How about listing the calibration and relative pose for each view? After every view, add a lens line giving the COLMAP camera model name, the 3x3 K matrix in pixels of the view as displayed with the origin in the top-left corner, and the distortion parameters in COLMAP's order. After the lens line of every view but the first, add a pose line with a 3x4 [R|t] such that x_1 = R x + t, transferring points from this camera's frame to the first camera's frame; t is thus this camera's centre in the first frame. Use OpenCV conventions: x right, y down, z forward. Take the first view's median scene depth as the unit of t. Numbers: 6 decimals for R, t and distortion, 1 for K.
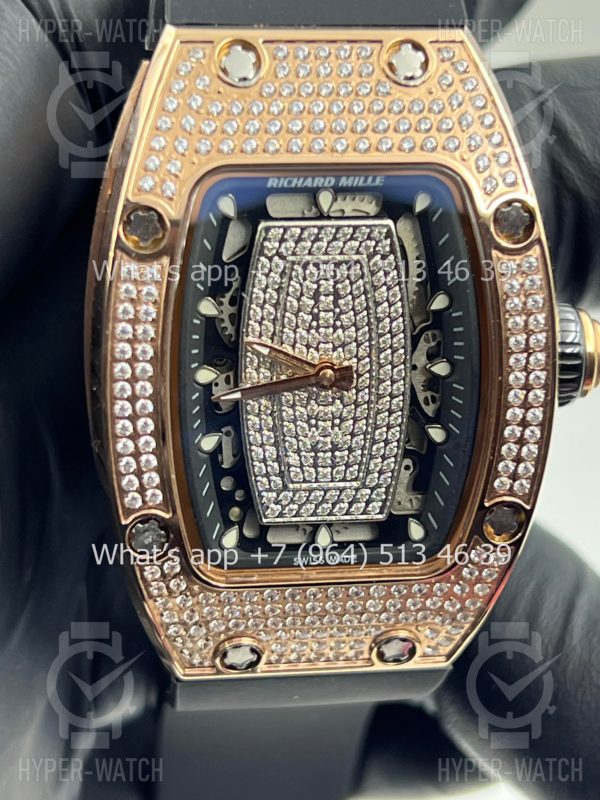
lens RADIAL K [[2024.3, 0, 300.0], [0, 2024.3, 400.0], [0, 0, 1]] dist [0.034699, -0.112374]
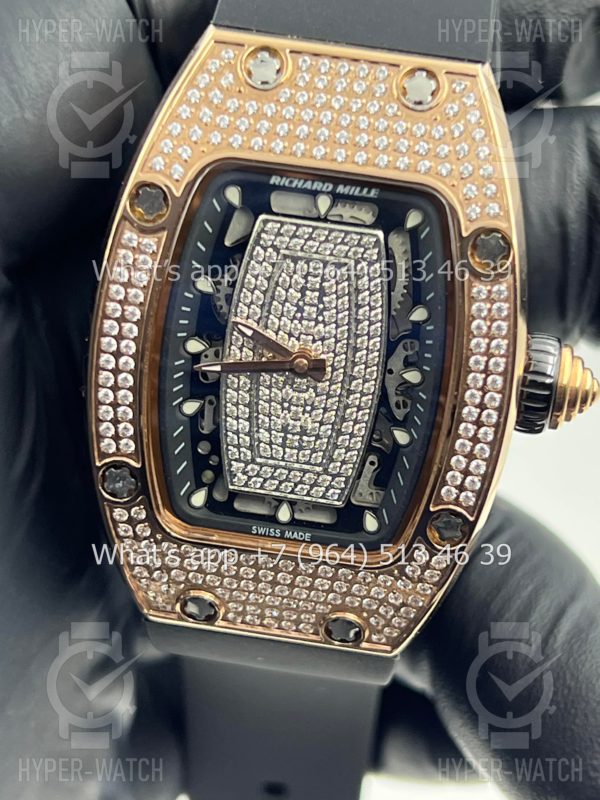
lens RADIAL K [[2024.3, 0, 300.0], [0, 2024.3, 400.0], [0, 0, 1]] dist [0.034699, -0.112374]
pose [[0.961591, 0.168515, -0.216668, 0.250115], [-0.169976, 0.985375, 0.012015, -0.006082], [0.215524, 0.025275, 0.976172, -0.056199]]
